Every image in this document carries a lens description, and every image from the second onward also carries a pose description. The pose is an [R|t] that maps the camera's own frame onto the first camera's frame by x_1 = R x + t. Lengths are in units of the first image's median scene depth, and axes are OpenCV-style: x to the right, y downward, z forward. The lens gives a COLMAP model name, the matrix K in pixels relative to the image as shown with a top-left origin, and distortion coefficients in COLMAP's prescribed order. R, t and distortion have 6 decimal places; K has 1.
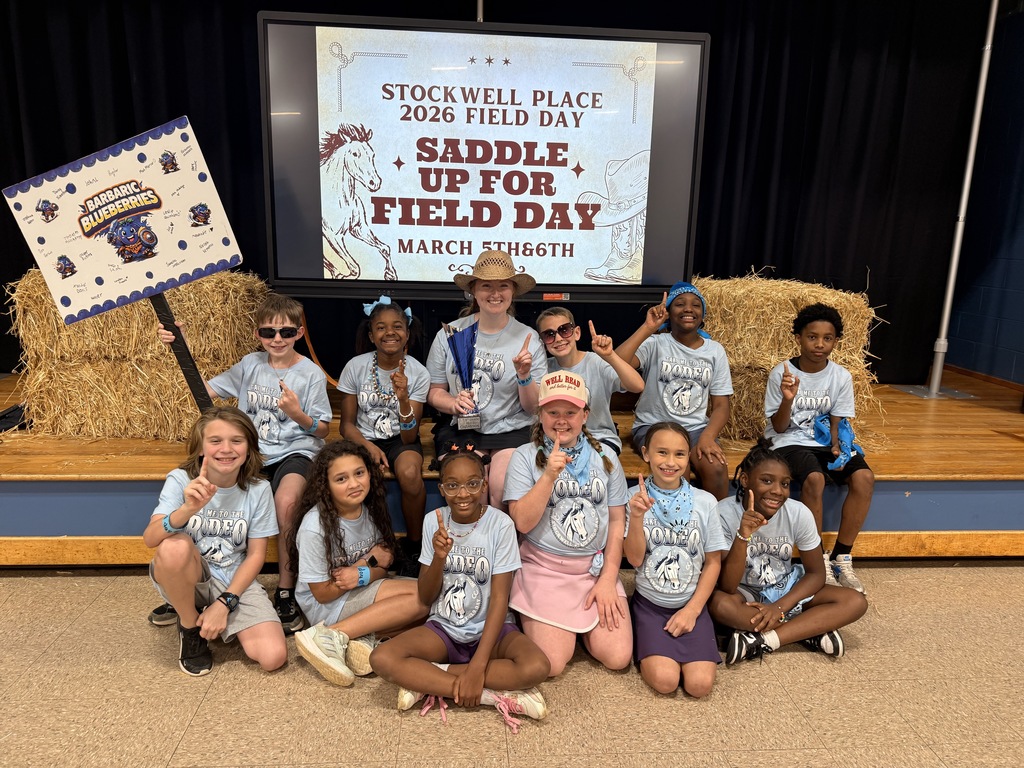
lens RADIAL K [[719.4, 0, 500.3], [0, 719.4, 434.3], [0, 0, 1]] dist [0.037318, -0.052872]
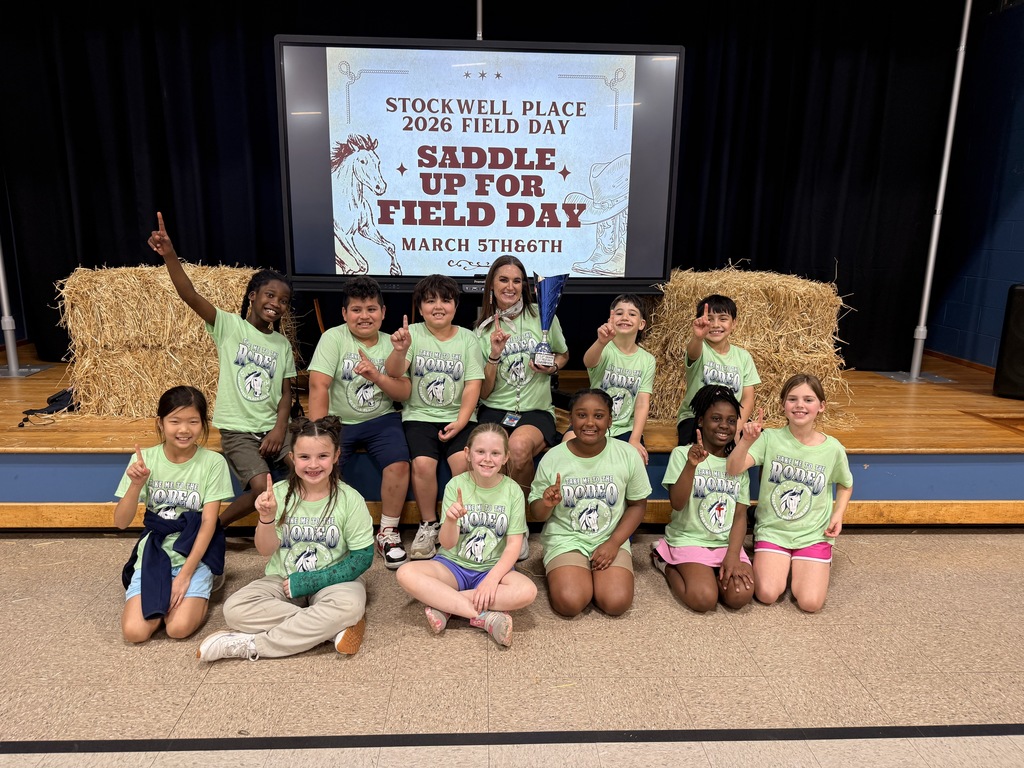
lens RADIAL K [[719.4, 0, 506.6], [0, 719.4, 442.0], [0, 0, 1]] dist [0.037318, -0.052872]
pose [[0.999650, -0.003259, -0.026255, 0.047380], [0.003689, 0.999860, 0.016334, 0.025991], [0.026198, -0.016425, 0.999522, -0.110634]]
